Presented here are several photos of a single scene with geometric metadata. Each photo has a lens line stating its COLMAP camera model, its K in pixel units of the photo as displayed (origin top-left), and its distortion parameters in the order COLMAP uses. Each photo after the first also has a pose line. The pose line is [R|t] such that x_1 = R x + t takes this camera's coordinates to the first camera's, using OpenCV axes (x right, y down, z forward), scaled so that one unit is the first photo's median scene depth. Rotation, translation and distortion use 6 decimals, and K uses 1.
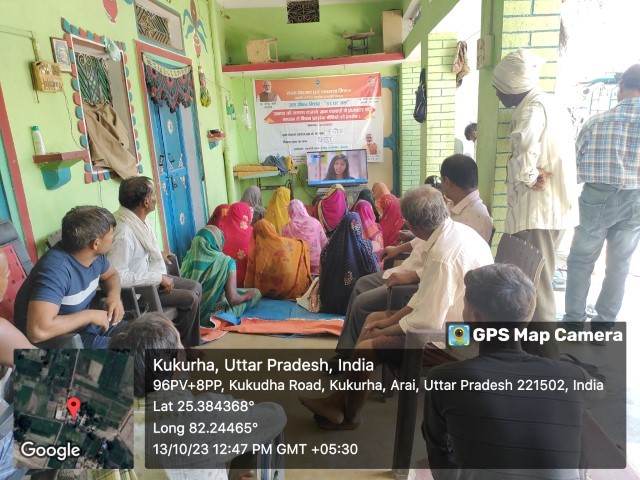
lens RADIAL K [[465.0, 0, 324.9], [0, 465.0, 244.0], [0, 0, 1]] dist [0.049119, -0.044936]
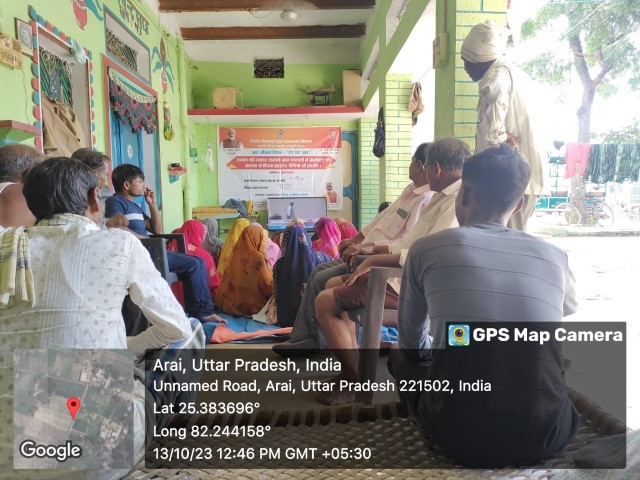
lens RADIAL K [[465.0, 0, 323.6], [0, 465.0, 246.0], [0, 0, 1]] dist [0.049119, -0.044936]
pose [[0.995984, 0.029316, 0.084594, -0.001111], [-0.014226, 0.984688, -0.173746, 0.118728], [-0.088392, 0.171845, 0.981150, 0.026230]]
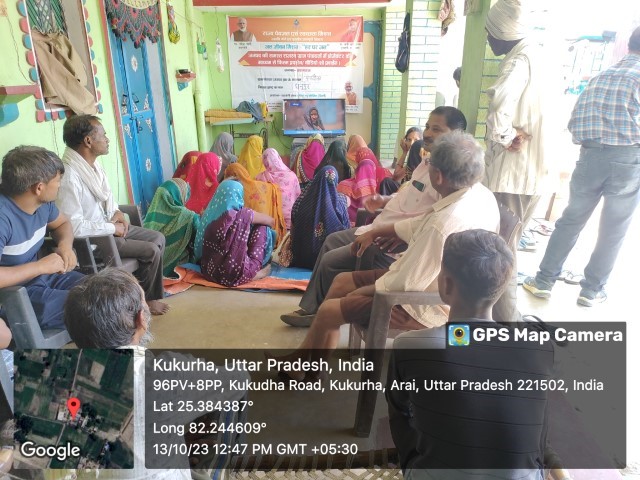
lens RADIAL K [[465.0, 0, 325.1], [0, 465.0, 245.5], [0, 0, 1]] dist [0.049119, -0.044936]
pose [[0.998143, 0.028700, 0.053729, 0.006604], [-0.034186, 0.993975, 0.104138, -0.002838], [-0.050416, -0.105781, 0.993111, 0.020867]]
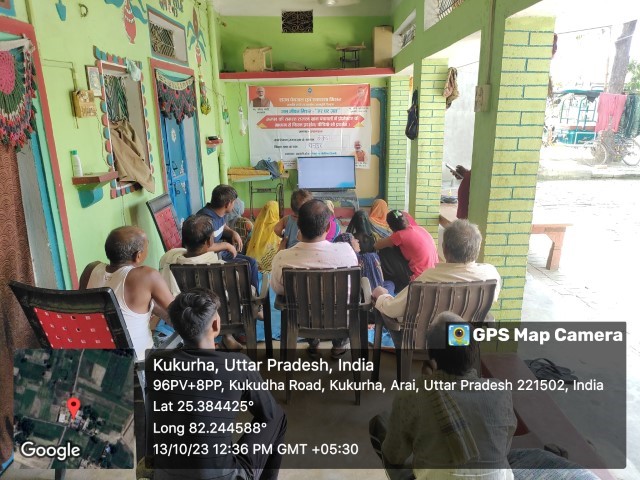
lens RADIAL K [[465.0, 0, 324.3], [0, 465.0, 244.6], [0, 0, 1]] dist [0.049119, -0.044936]
pose [[0.998066, 0.018708, 0.059274, -0.055753], [-0.019878, 0.999618, 0.019203, -0.035910], [-0.058892, -0.020344, 0.998057, -0.064995]]
